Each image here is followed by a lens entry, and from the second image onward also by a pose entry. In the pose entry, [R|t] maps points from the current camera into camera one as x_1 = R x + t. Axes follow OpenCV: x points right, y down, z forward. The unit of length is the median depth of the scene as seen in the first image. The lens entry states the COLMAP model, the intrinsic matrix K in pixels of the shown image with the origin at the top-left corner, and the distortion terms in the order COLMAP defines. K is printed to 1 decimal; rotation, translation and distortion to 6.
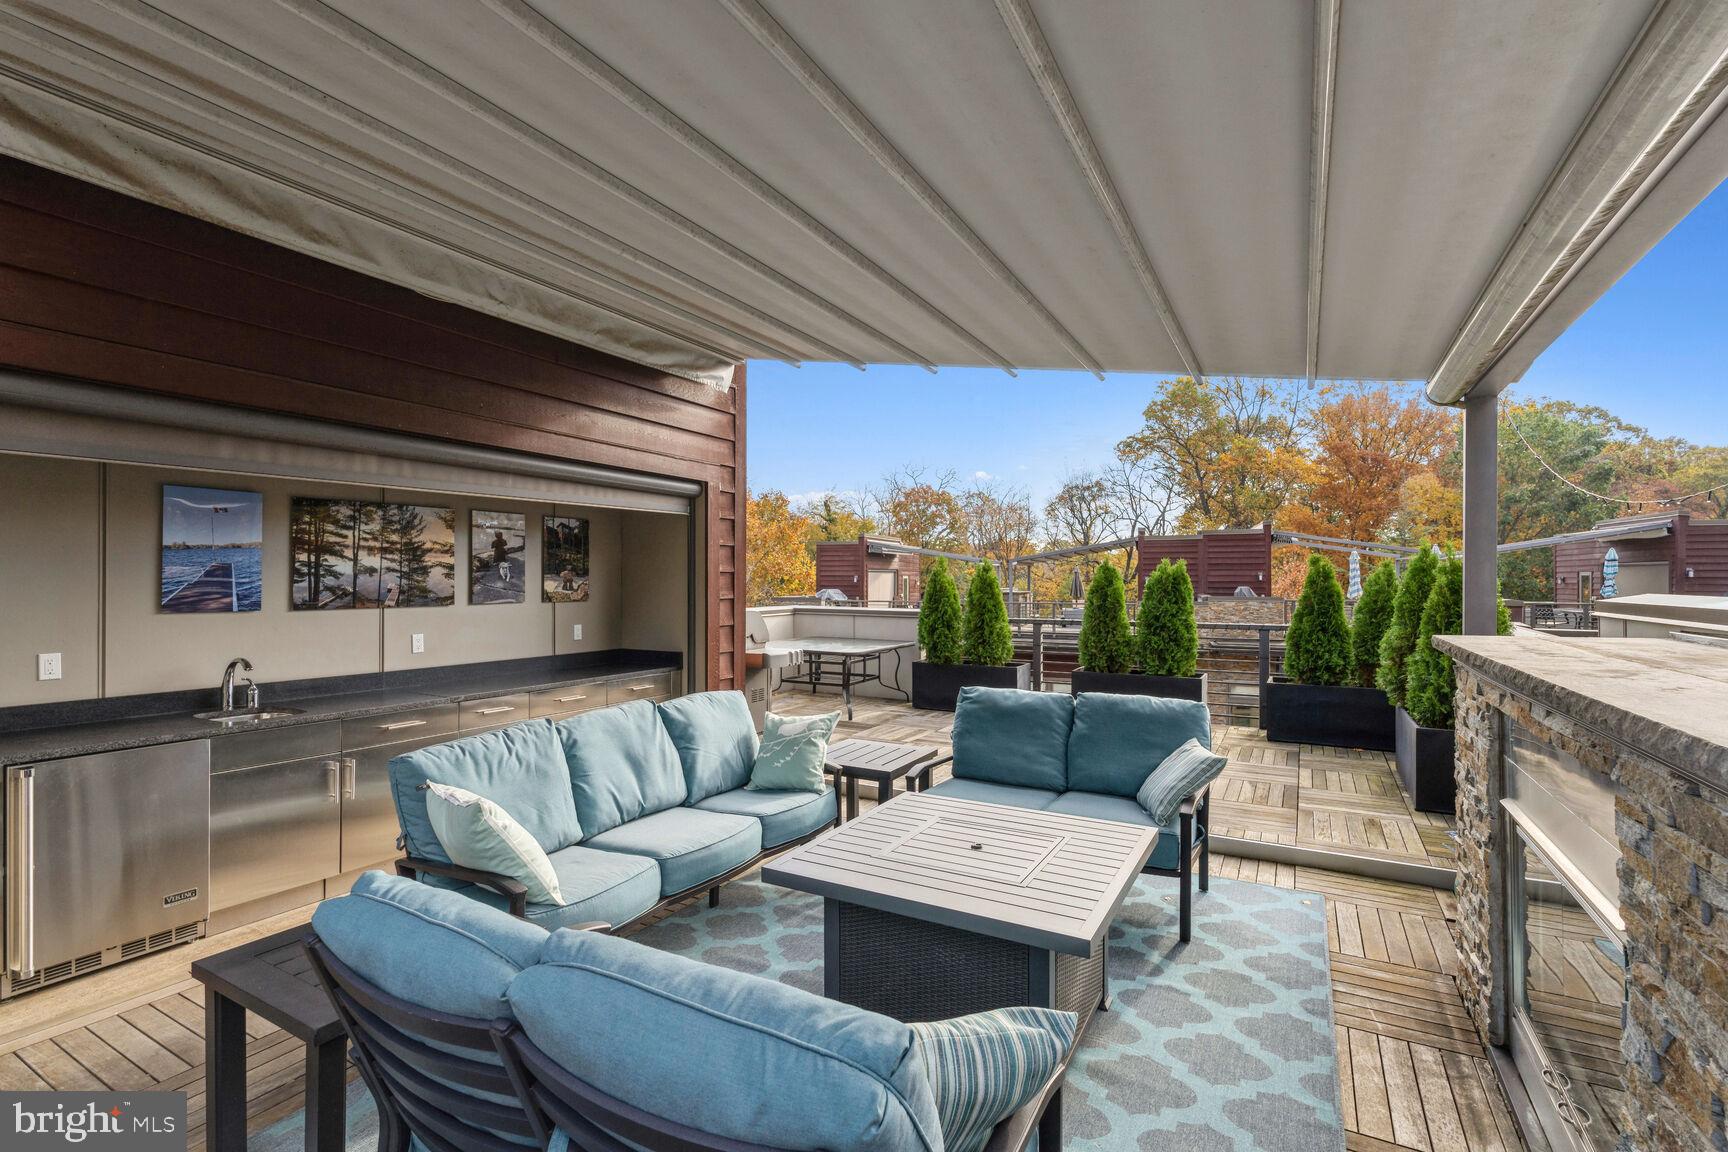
lens RADIAL K [[750.6, 0, 855.6], [0, 750.6, 579.0], [0, 0, 1]] dist [-0.004153, -0.000228]
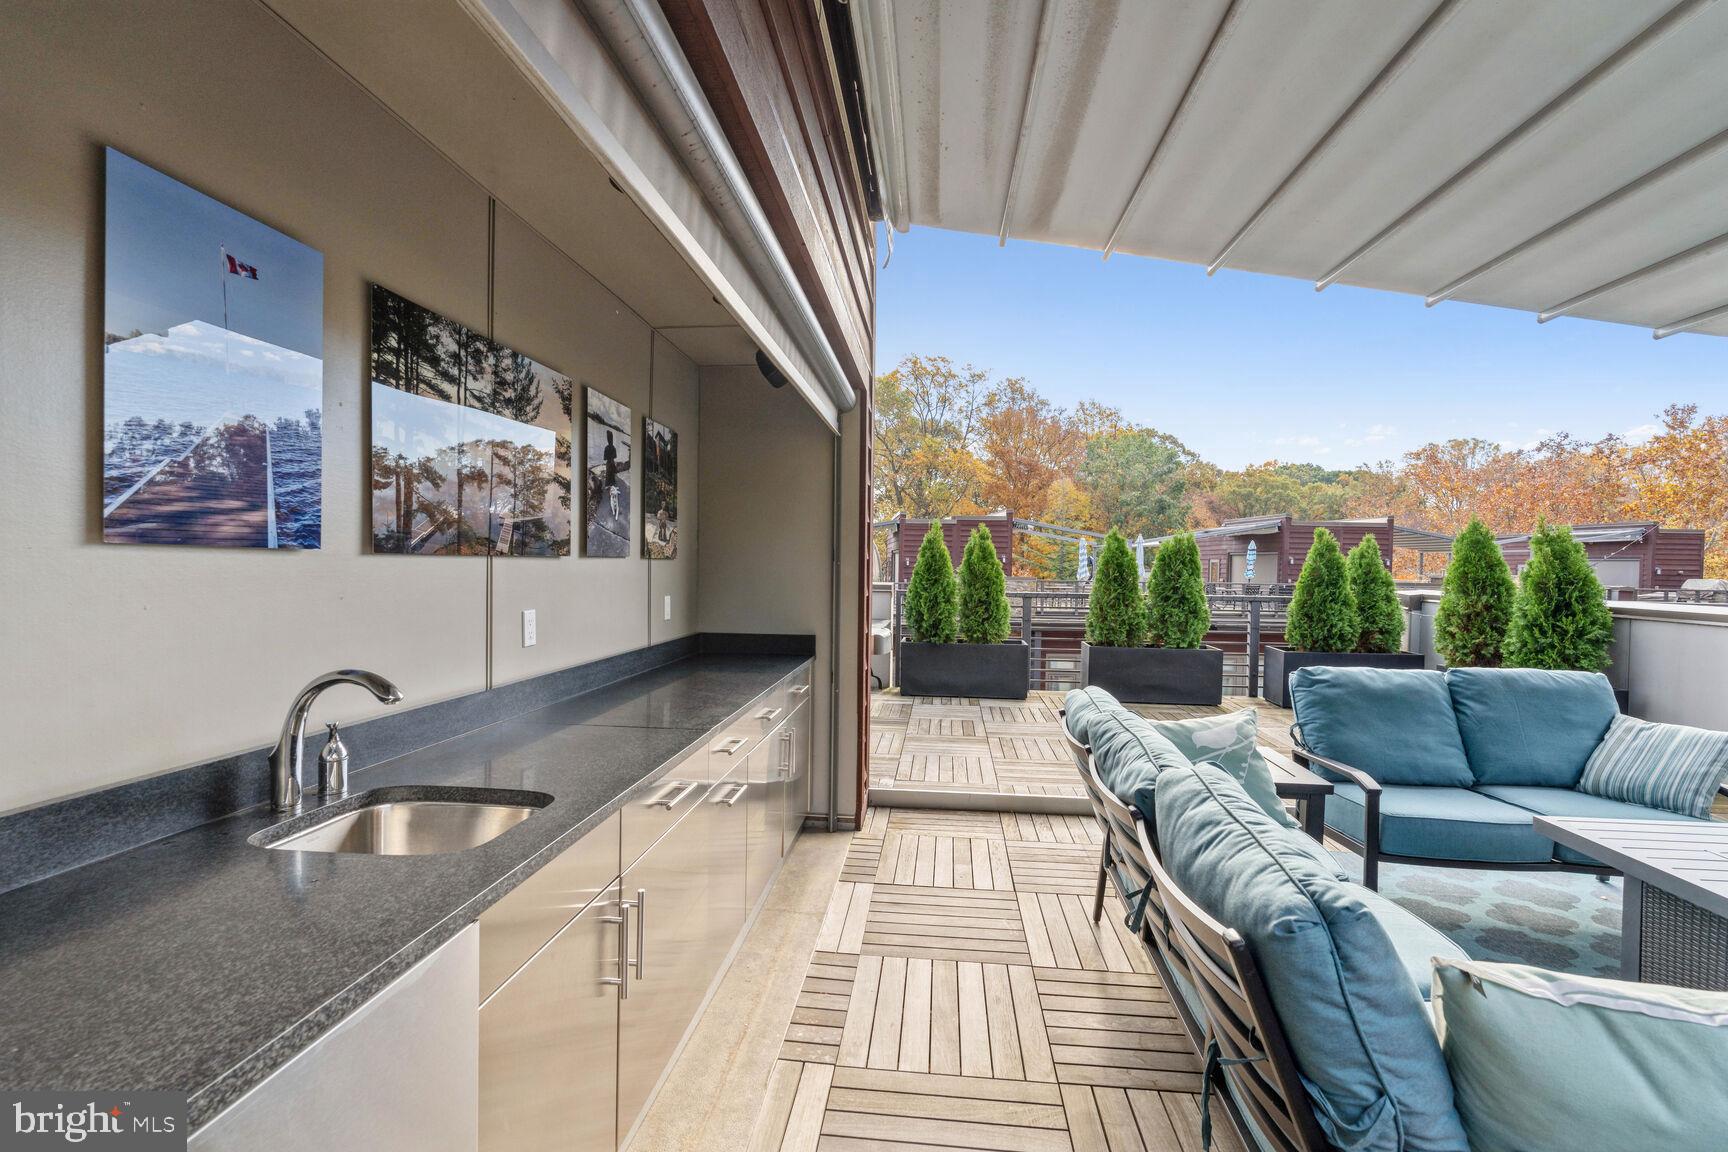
lens RADIAL K [[750.6, 0, 867.2], [0, 750.6, 573.9], [0, 0, 1]] dist [-0.004153, -0.000228]
pose [[0.920822, 0.006297, 0.389932, -0.601784], [-0.012635, 0.999826, 0.013691, 0.040720], [-0.389778, -0.017534, 0.920742, 0.458760]]
